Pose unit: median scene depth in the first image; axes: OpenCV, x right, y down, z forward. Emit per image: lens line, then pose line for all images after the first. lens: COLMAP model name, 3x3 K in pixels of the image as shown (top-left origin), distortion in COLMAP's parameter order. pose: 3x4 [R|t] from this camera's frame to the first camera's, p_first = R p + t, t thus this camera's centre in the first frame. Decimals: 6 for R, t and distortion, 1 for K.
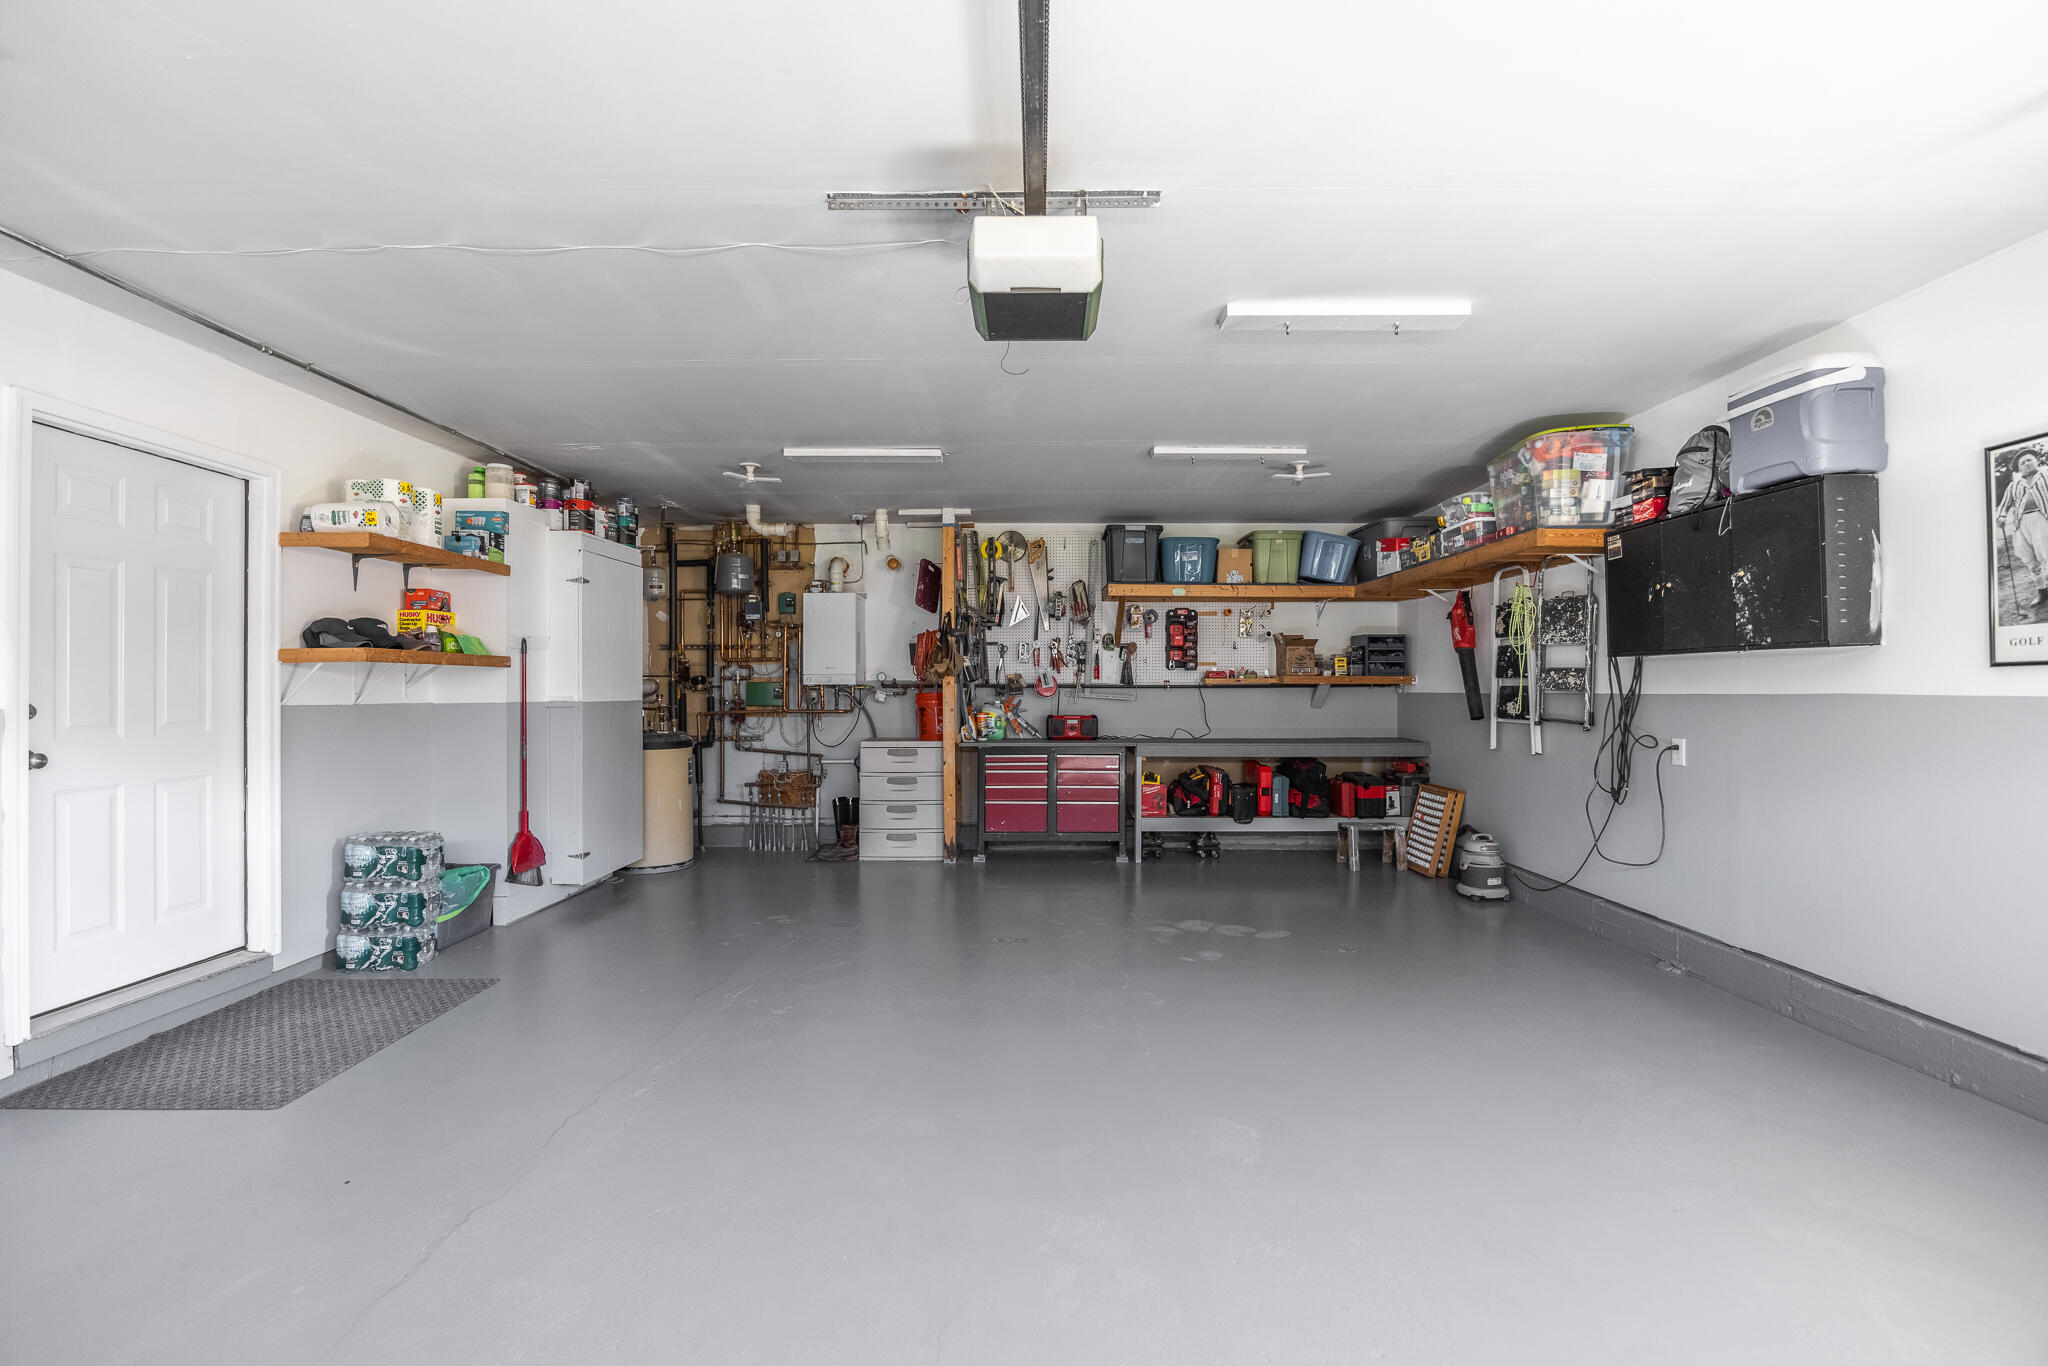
lens RADIAL K [[894.0, 0, 1033.9], [0, 894.0, 679.7], [0, 0, 1]] dist [-0.030436, -0.000066]
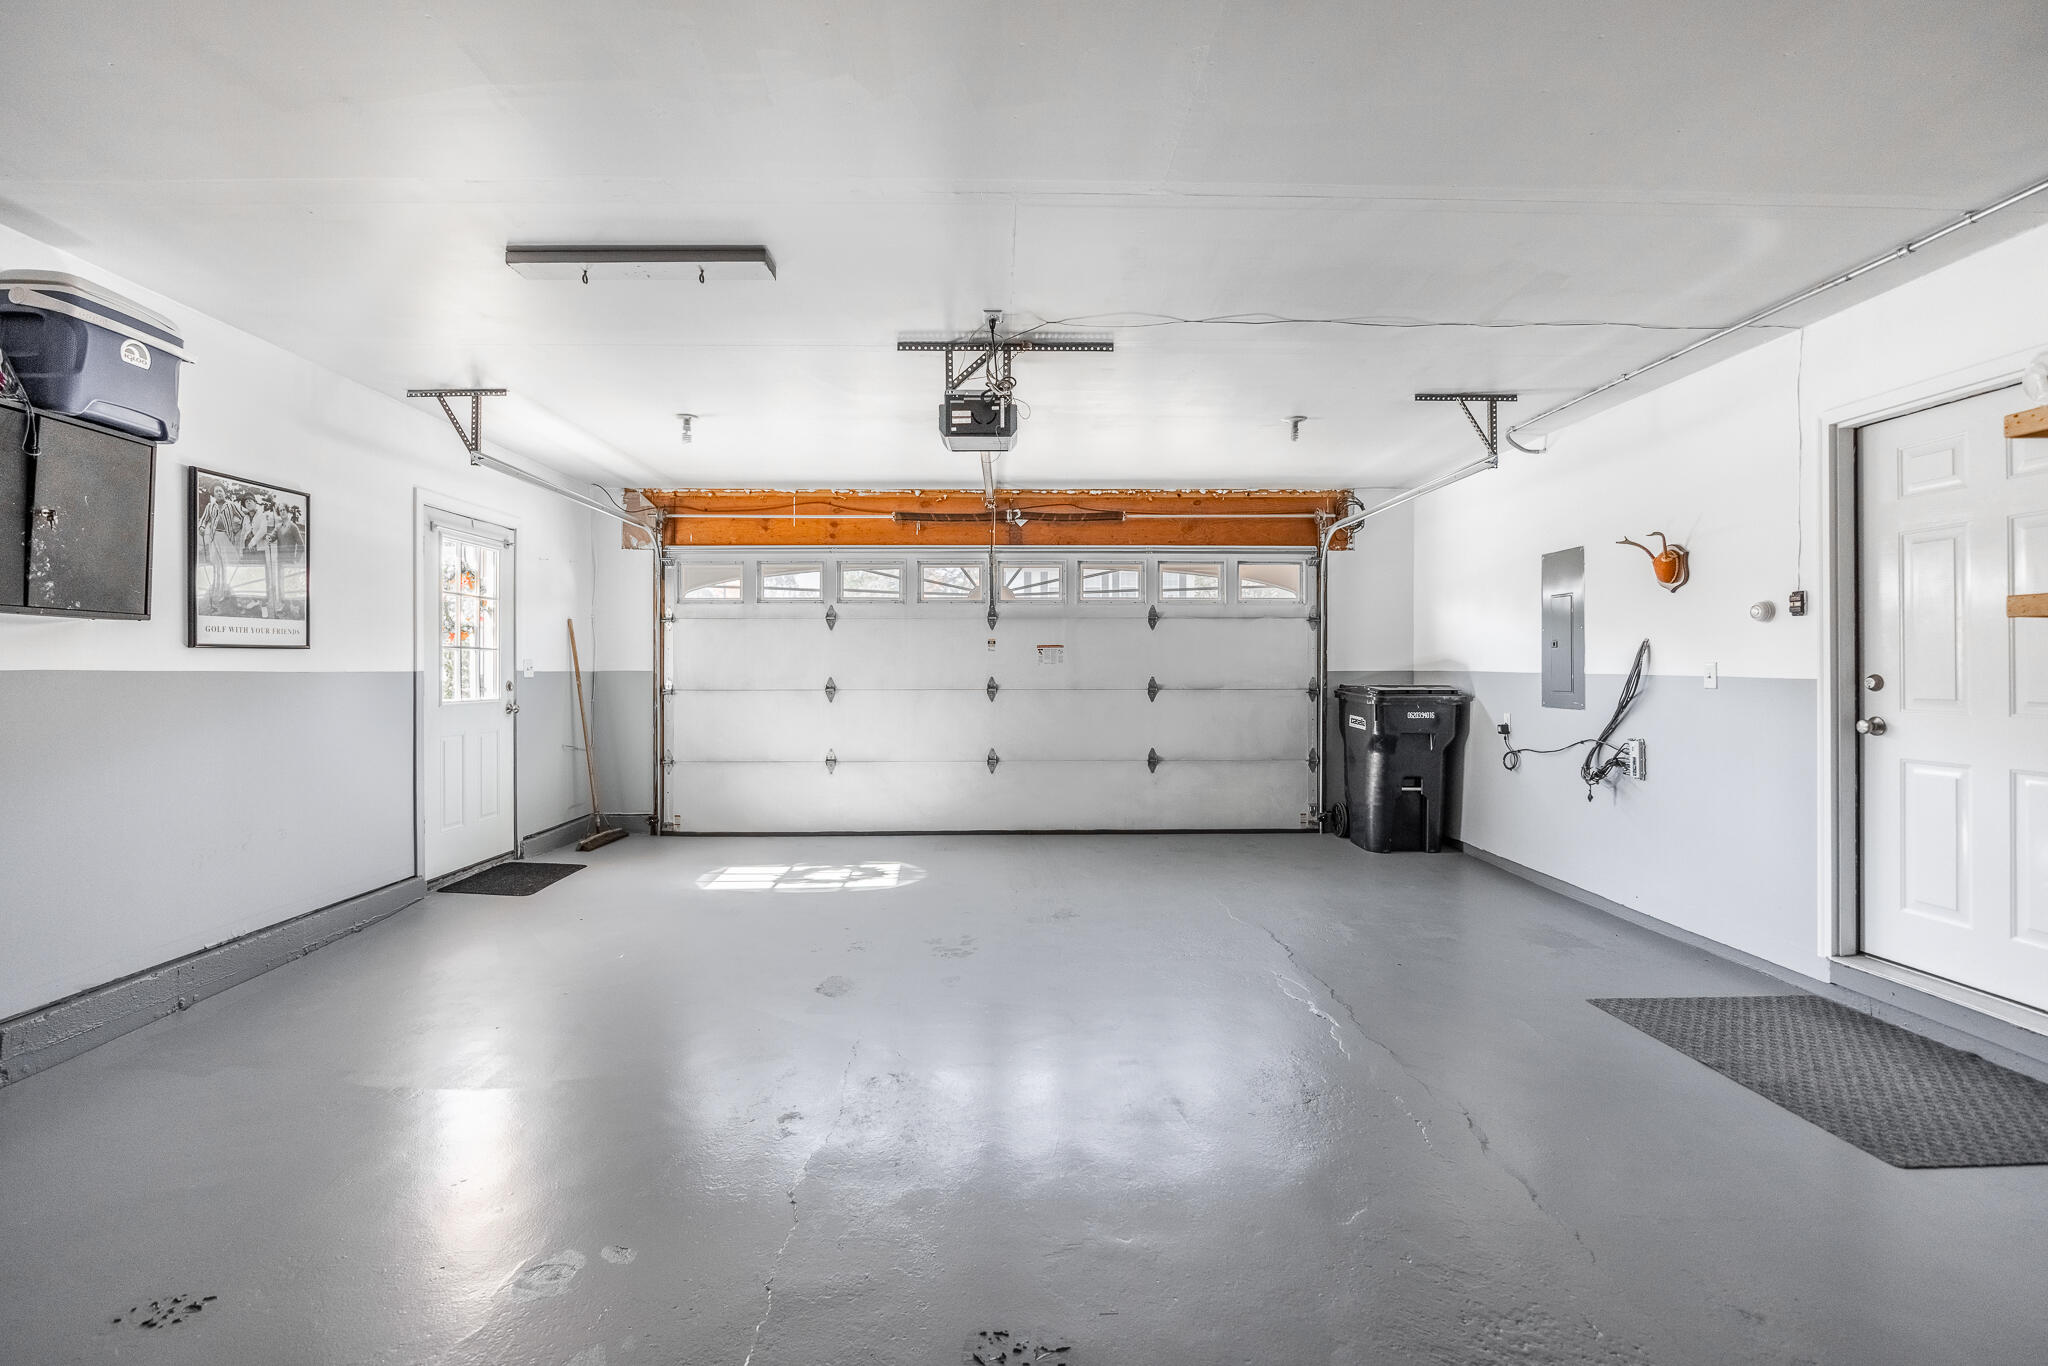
lens RADIAL K [[894.0, 0, 1033.9], [0, 894.0, 679.7], [0, 0, 1]] dist [-0.030436, -0.000066]
pose [[-0.999632, 0.001151, -0.027100, -0.039908], [0.001142, 0.999999, 0.000352, 0.029810], [0.027100, 0.000321, -0.999633, 2.122205]]
